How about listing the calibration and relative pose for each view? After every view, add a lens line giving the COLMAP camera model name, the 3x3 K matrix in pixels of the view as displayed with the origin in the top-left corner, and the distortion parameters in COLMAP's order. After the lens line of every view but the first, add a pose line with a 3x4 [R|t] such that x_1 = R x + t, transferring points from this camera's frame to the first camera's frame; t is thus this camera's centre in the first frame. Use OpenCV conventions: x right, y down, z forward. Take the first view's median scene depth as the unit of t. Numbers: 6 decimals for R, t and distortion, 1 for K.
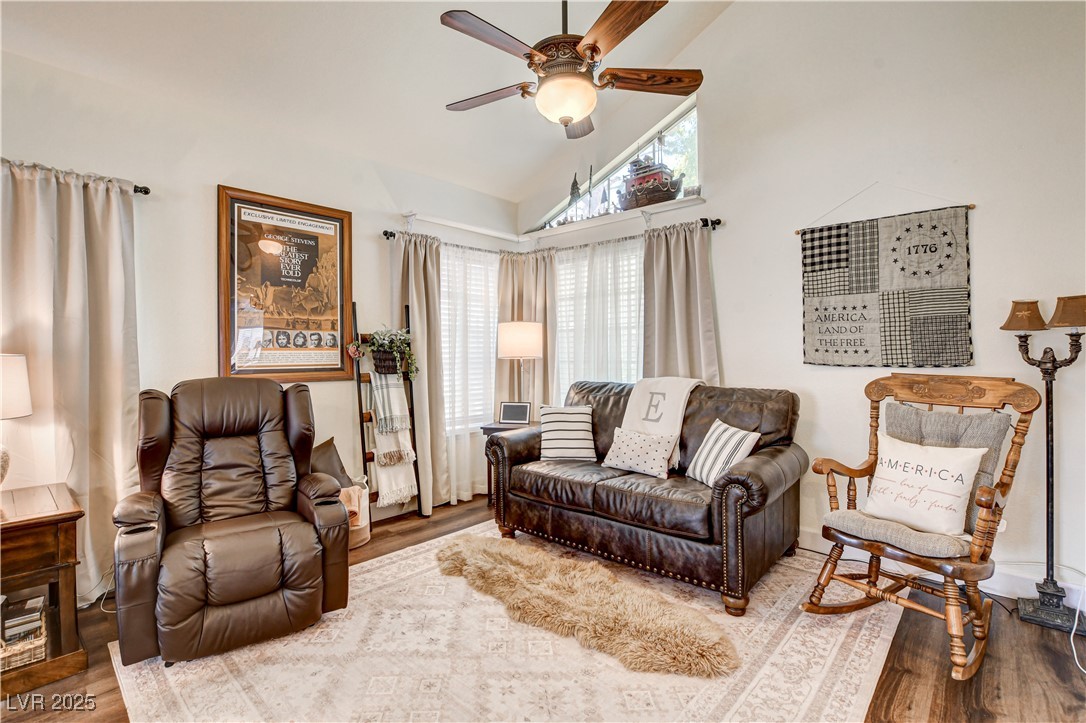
lens RADIAL K [[500.2, 0, 541.9], [0, 500.2, 350.0], [0, 0, 1]] dist [-0.031393, 0.000420]
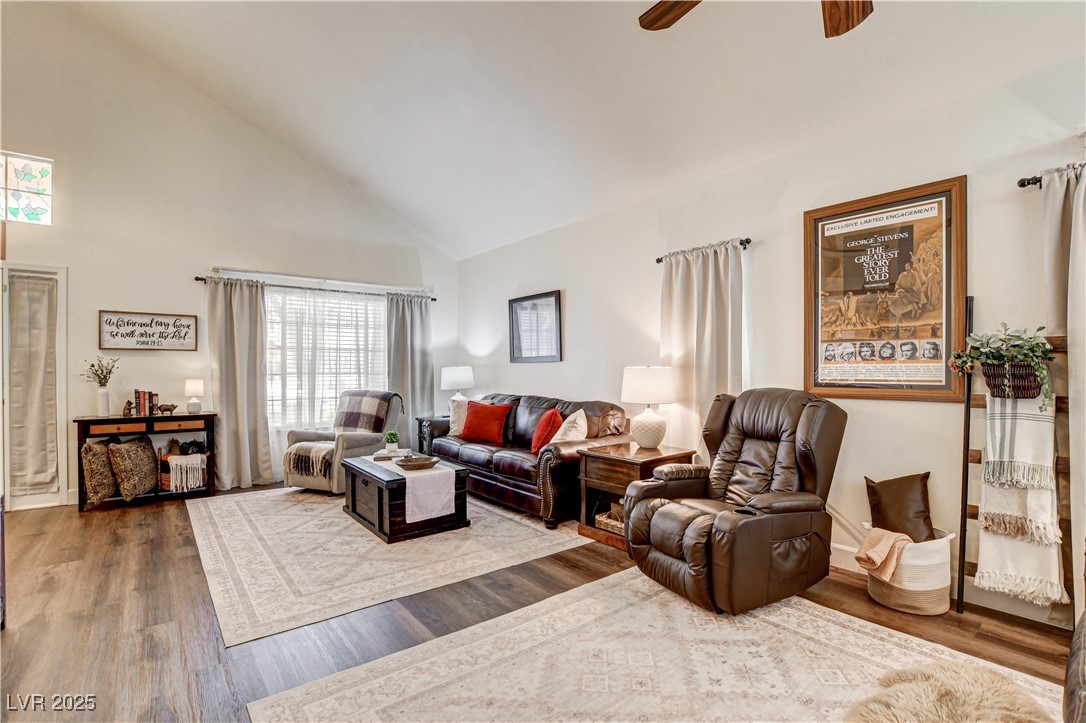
lens RADIAL K [[505.6, 0, 542.9], [0, 505.6, 371.5], [0, 0, 1]] dist [-0.026728, 0.001075]
pose [[-0.149335, 0.010055, -0.988736, 0.524081], [0.008266, 0.999926, 0.008921, 0.002614], [0.988752, -0.006841, -0.149407, 0.587804]]
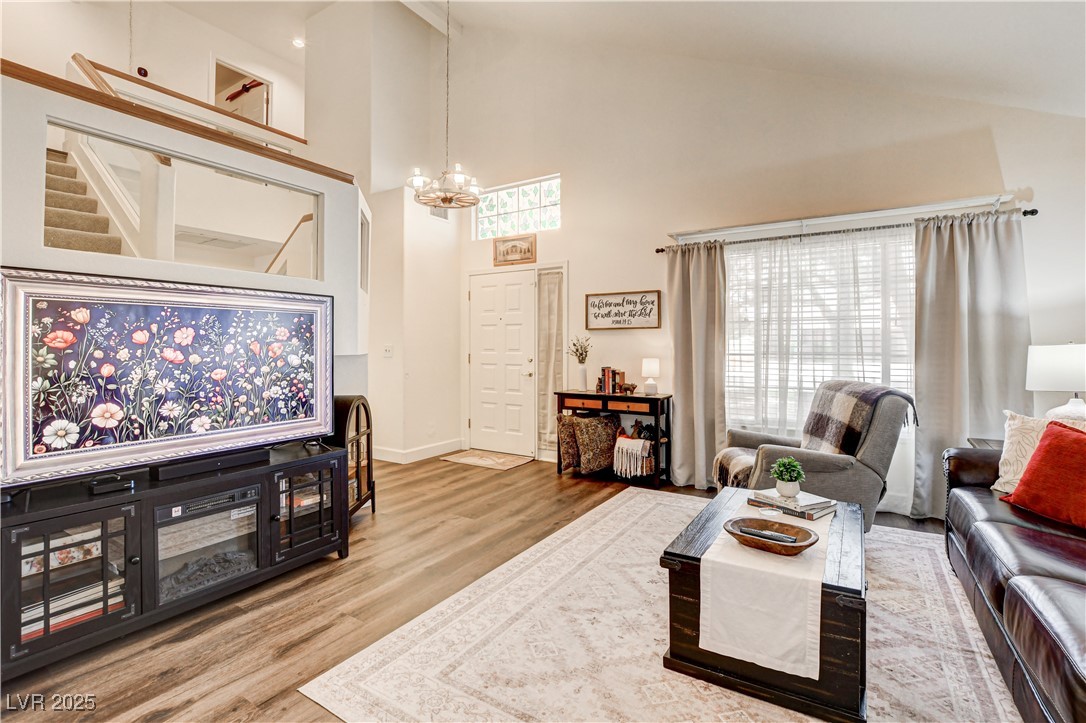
lens RADIAL K [[496.2, 0, 538.4], [0, 496.2, 345.3], [0, 0, 1]] dist [-0.030397, 0.000186]
pose [[-0.983446, 0.005422, -0.181122, -0.293776], [0.007673, 0.999902, -0.011731, 0.007545], [0.181041, -0.012927, -0.983391, 0.642378]]
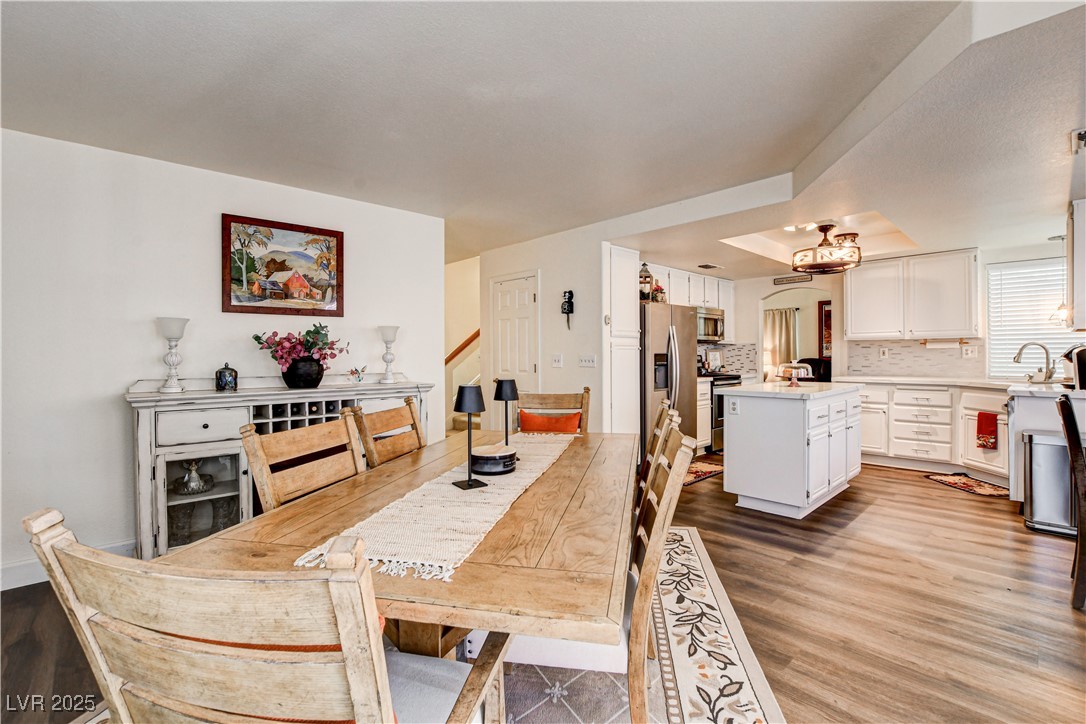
lens RADIAL K [[490.1, 0, 542.6], [0, 490.1, 353.0], [0, 0, 1]] dist [-0.023082, 0.000142]
pose [[-0.060781, 0.005371, -0.998137, 2.749654], [0.017026, 0.999846, 0.004343, -0.027705], [0.998006, -0.016730, -0.060863, -0.672456]]
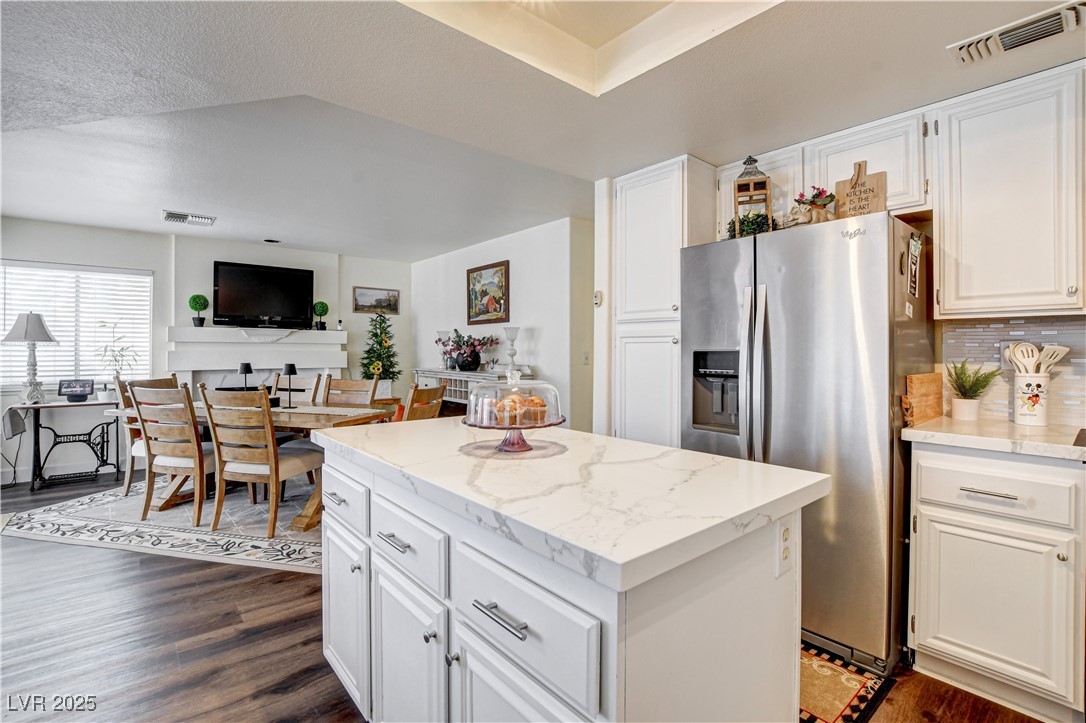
lens RADIAL K [[496.2, 0, 538.4], [0, 496.2, 345.3], [0, 0, 1]] dist [-0.030397, 0.000186]
pose [[-0.992679, 0.005912, 0.120640, 1.218939], [0.003168, 0.999732, -0.022922, -0.001934], [-0.120743, -0.022372, -0.992432, 0.446029]]
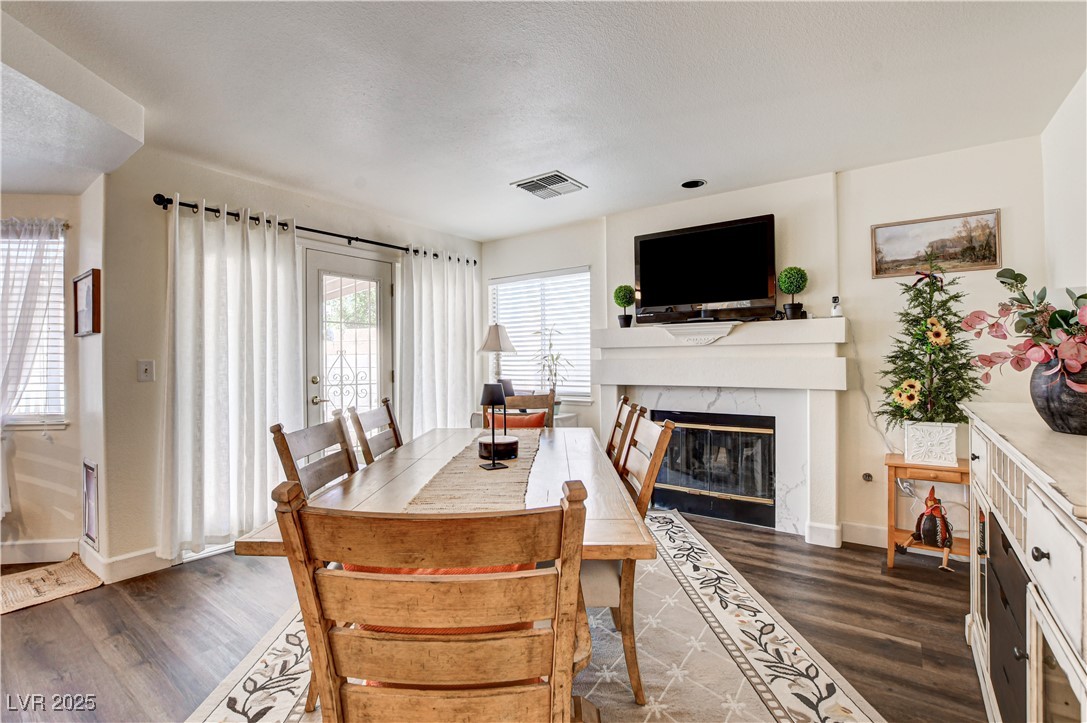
lens RADIAL K [[491.9, 0, 543.5], [0, 491.9, 361.5], [0, 0, 1]] dist [-0.029396, 0.000089]
pose [[-0.123582, 0.003419, 0.992328, 1.330612], [-0.000755, 0.999993, -0.003539, -0.014299], [-0.992334, -0.001187, -0.123579, -0.754073]]
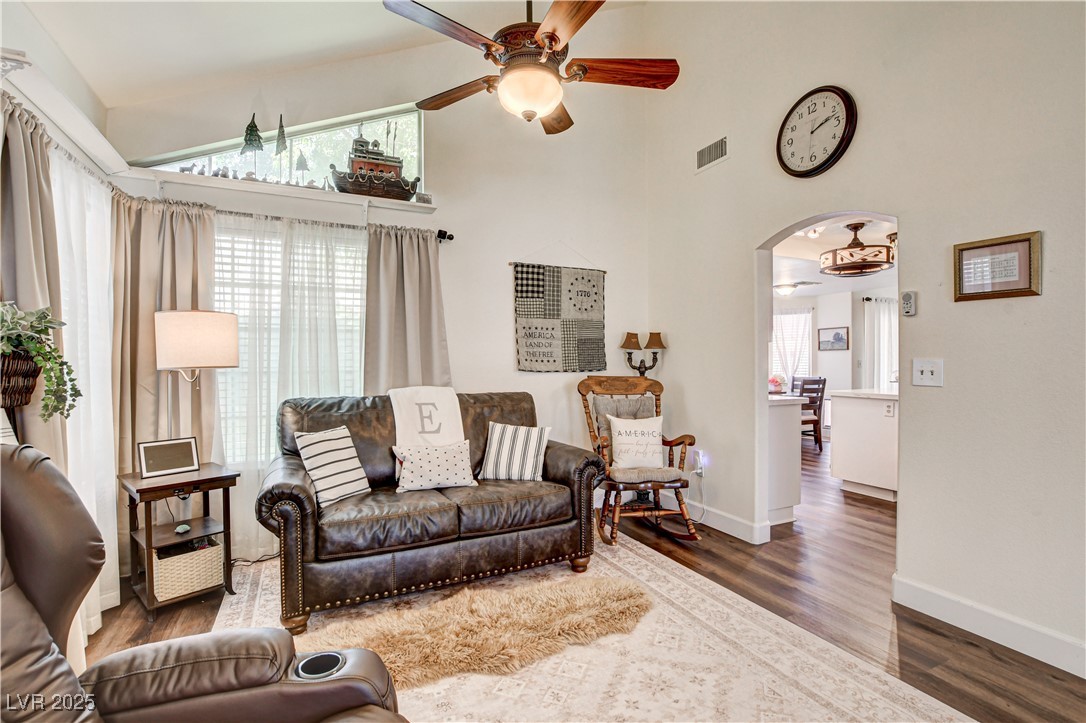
lens RADIAL K [[498.8, 0, 537.8], [0, 498.8, 364.9], [0, 0, 1]] dist [-0.030548, 0.000069]
pose [[0.375542, -0.002248, 0.926802, -0.613748], [-0.008090, 0.999951, 0.005703, 0.005801], [-0.926770, -0.009640, 0.375506, 0.480382]]
